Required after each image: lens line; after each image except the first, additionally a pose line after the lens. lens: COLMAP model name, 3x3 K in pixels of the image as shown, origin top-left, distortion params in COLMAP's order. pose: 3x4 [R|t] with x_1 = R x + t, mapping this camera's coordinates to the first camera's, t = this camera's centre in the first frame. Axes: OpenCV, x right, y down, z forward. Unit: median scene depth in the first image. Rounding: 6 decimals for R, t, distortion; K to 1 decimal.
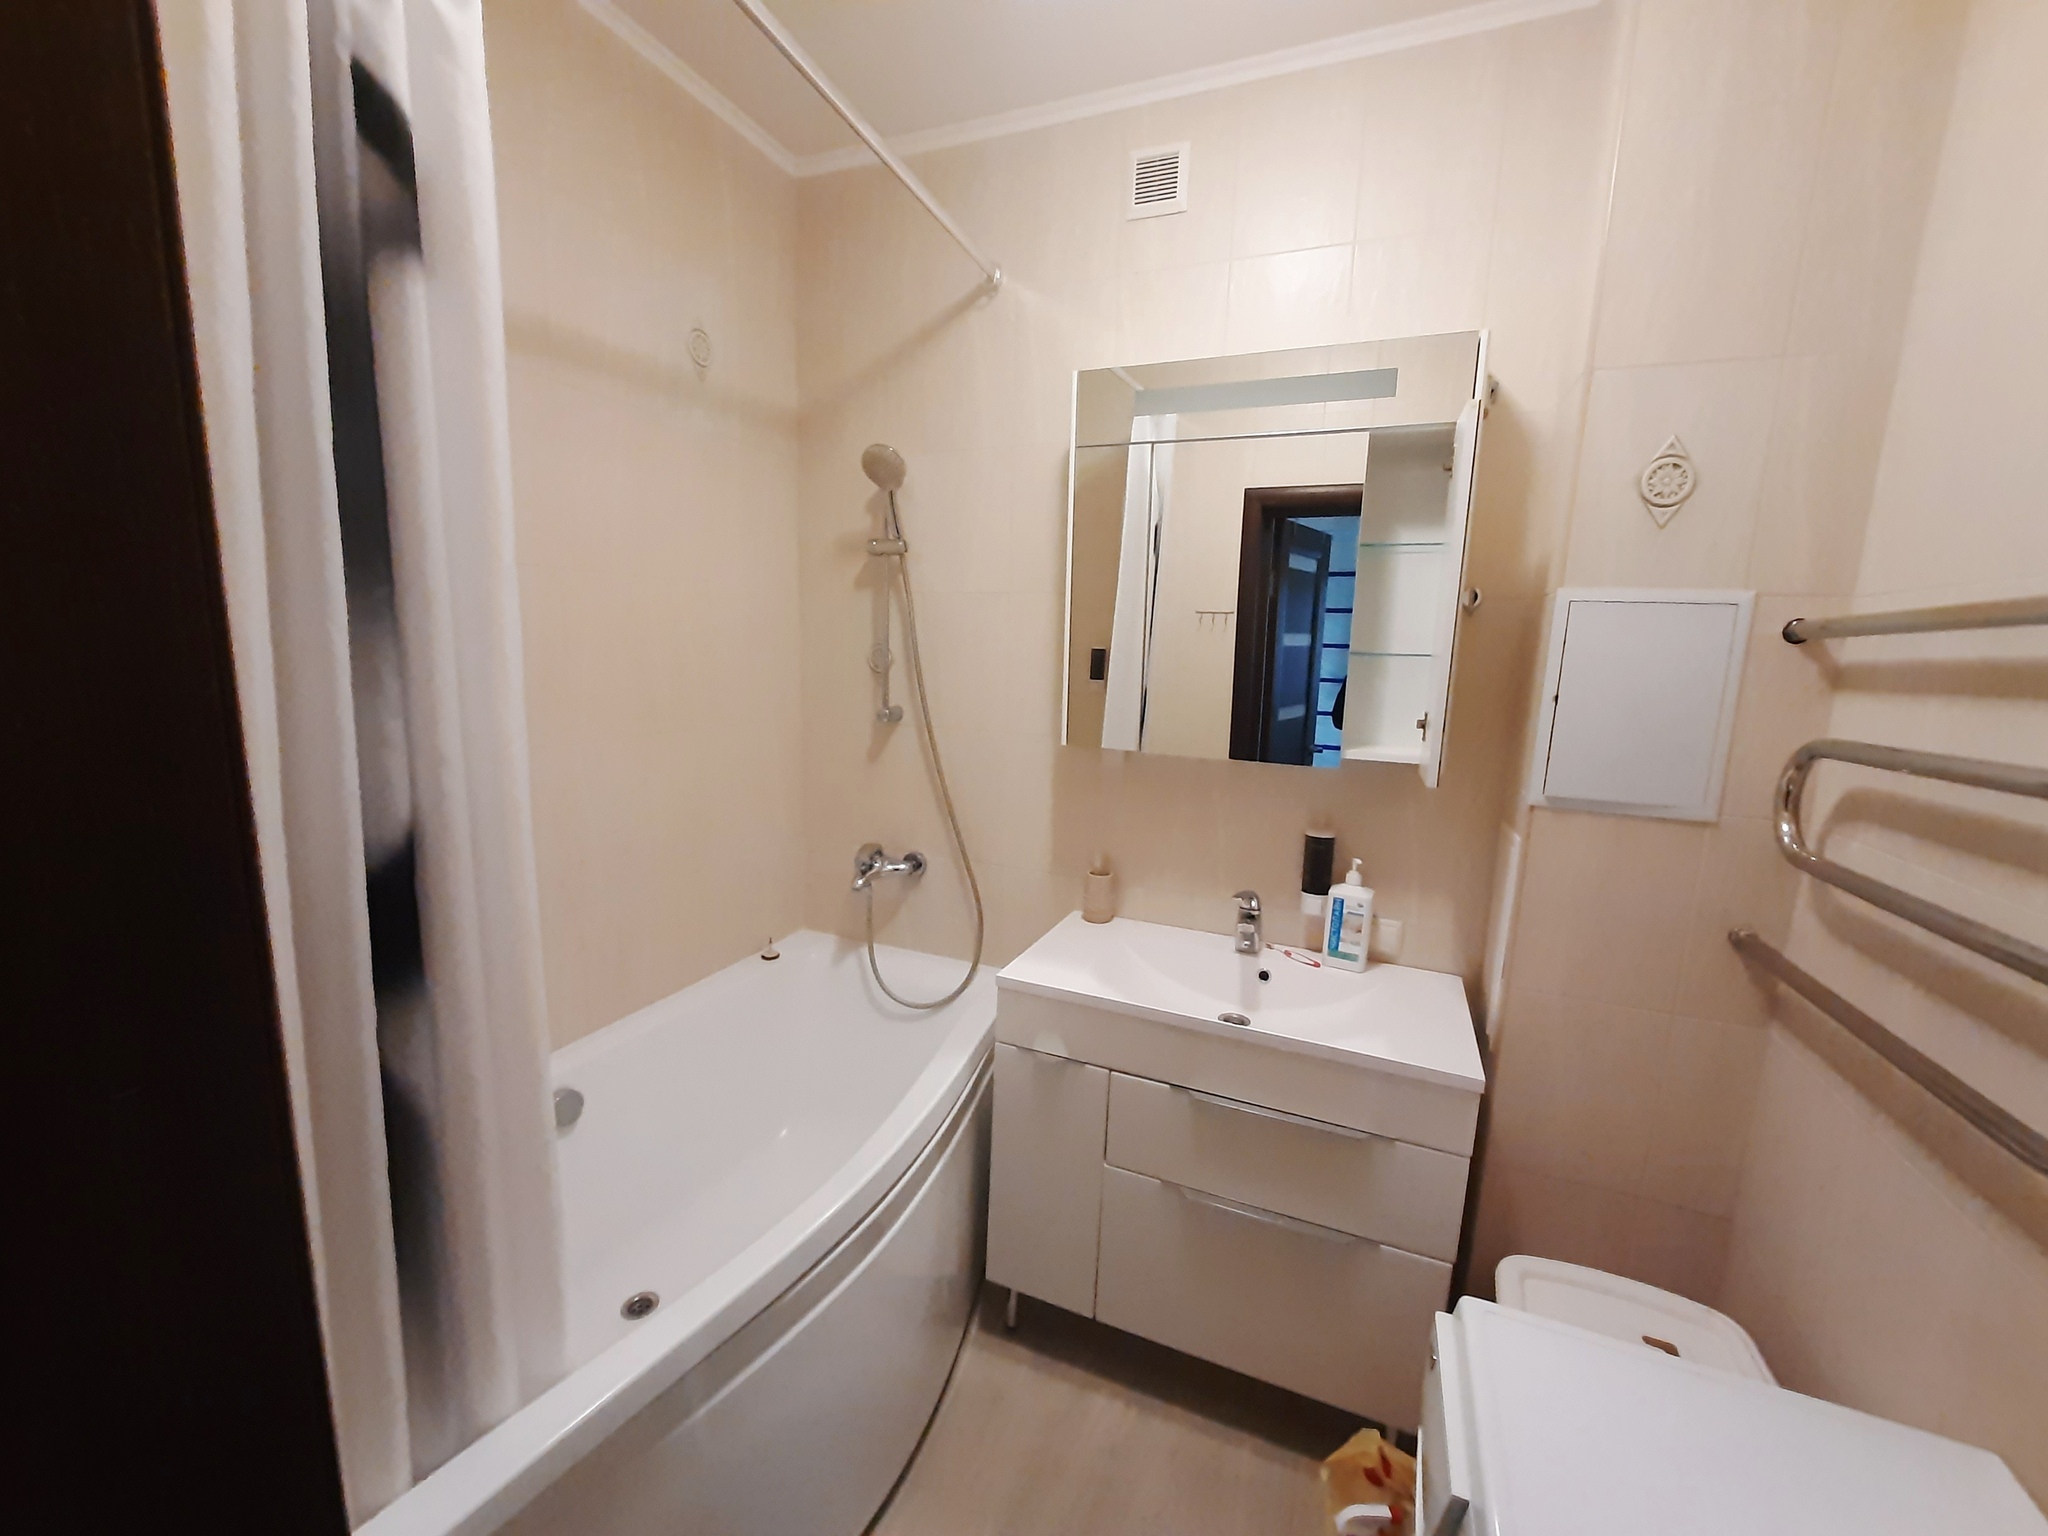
lens RADIAL K [[810.4, 0, 1049.2], [0, 810.4, 766.8], [0, 0, 1]] dist [-0.001454, -0.000104]
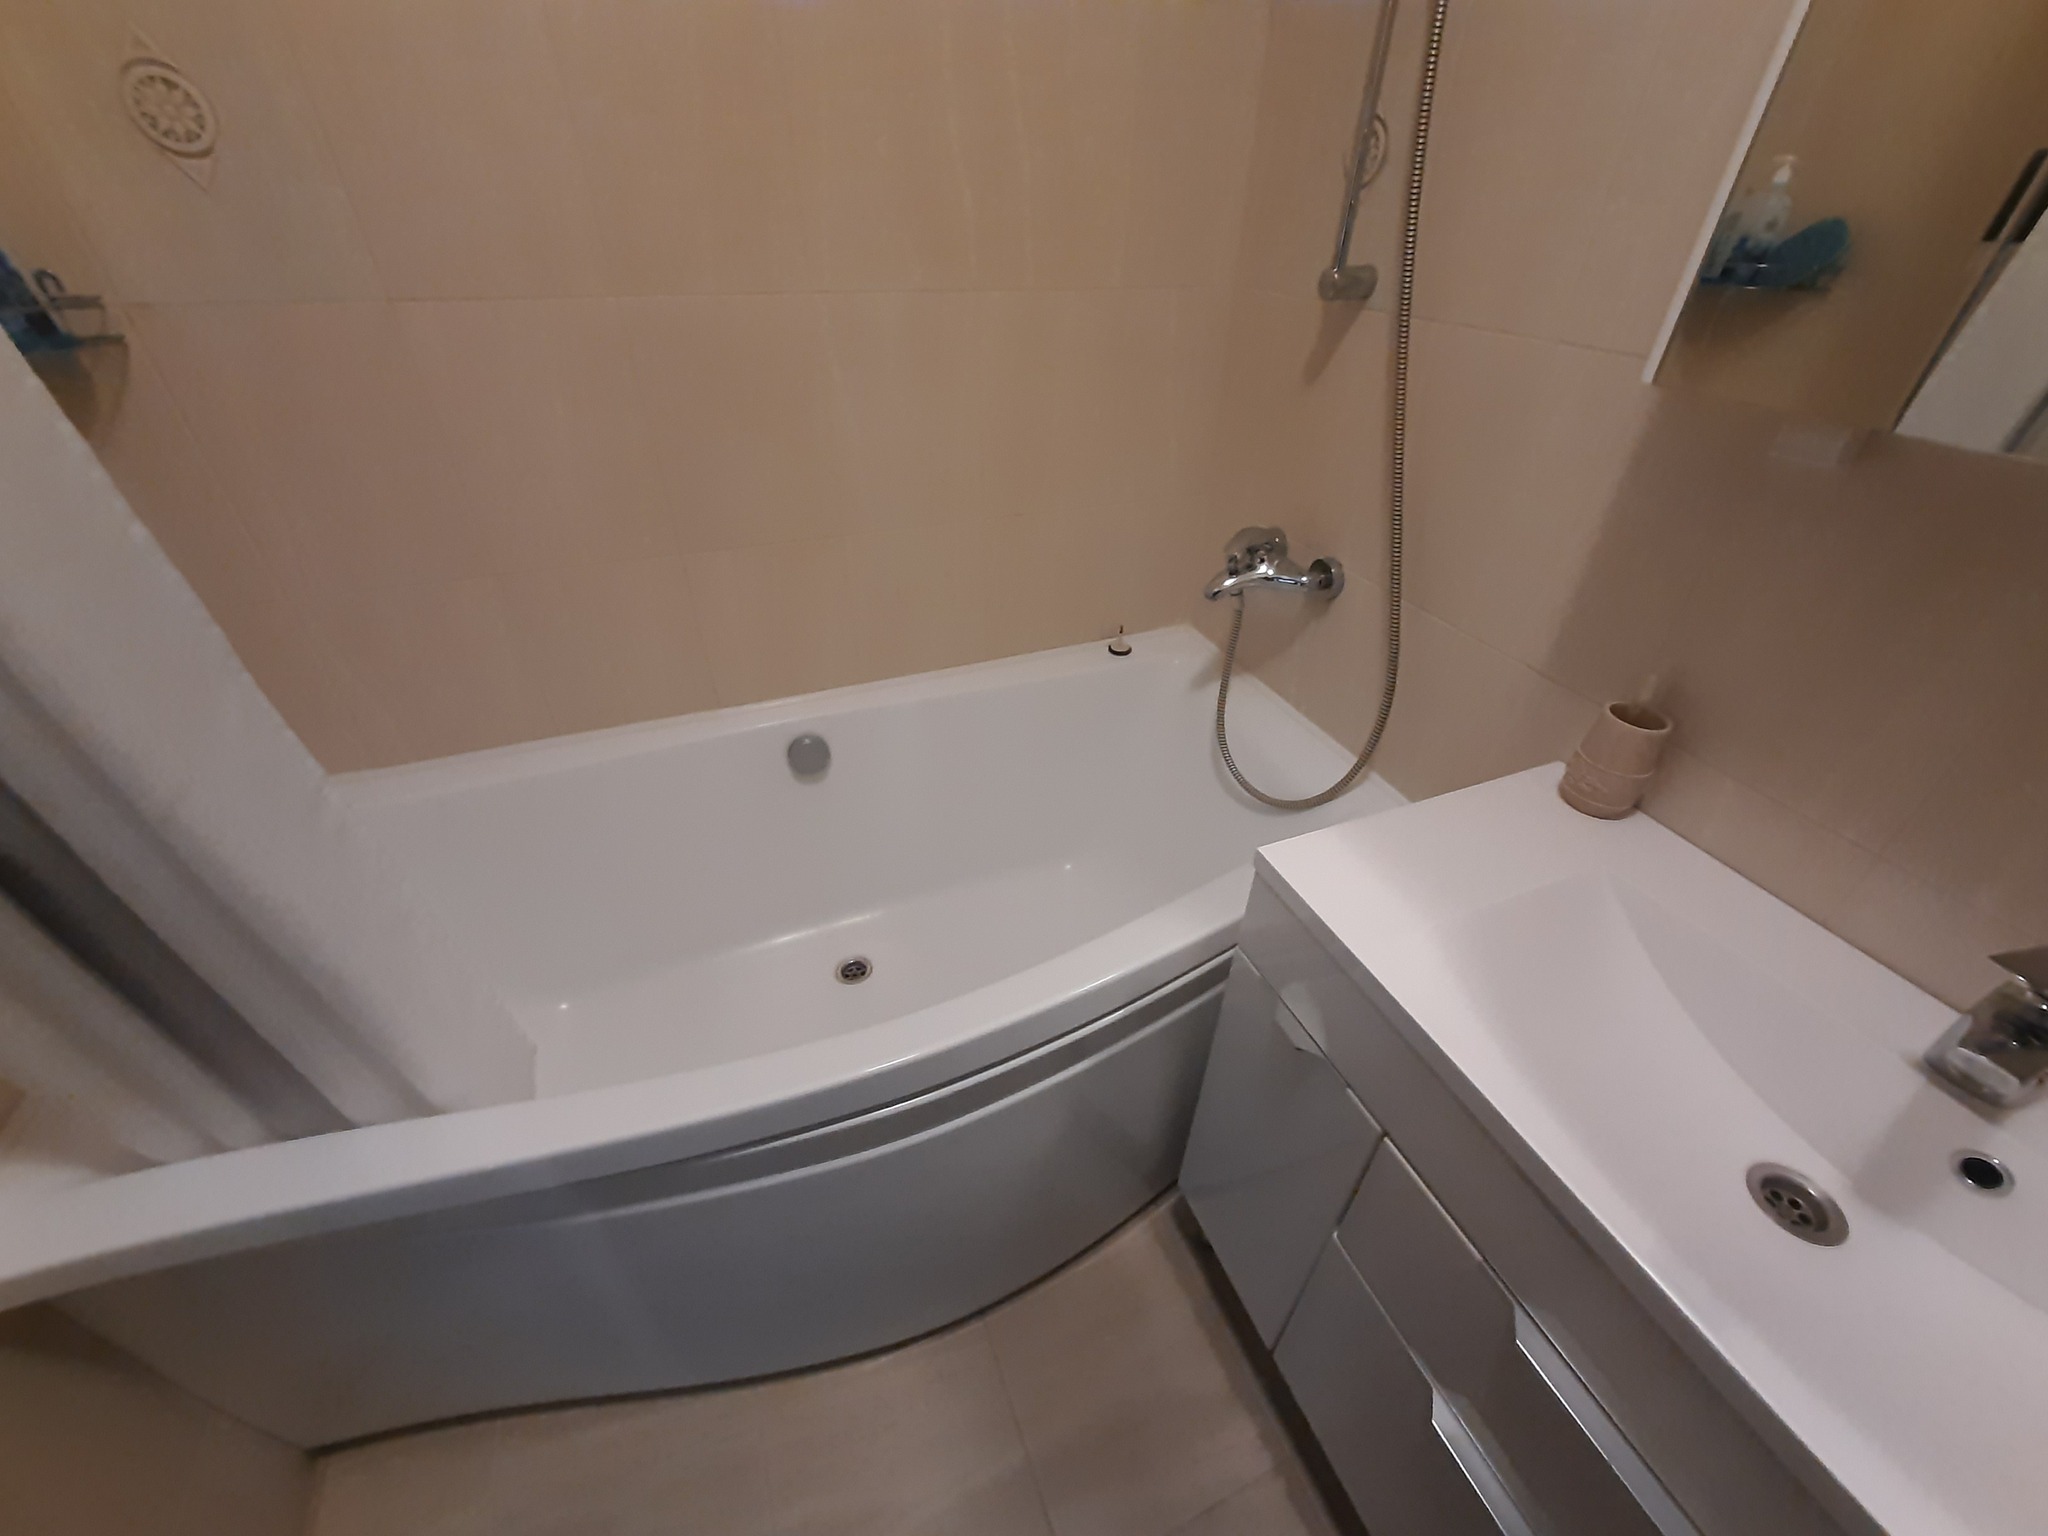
lens RADIAL K [[810.4, 0, 1049.2], [0, 810.4, 766.8], [0, 0, 1]] dist [-0.001454, -0.000104]
pose [[0.712993, 0.393762, -0.580166, 0.092219], [-0.111246, 0.880470, 0.460865, -0.009957], [0.692290, -0.264052, 0.671573, 0.440048]]
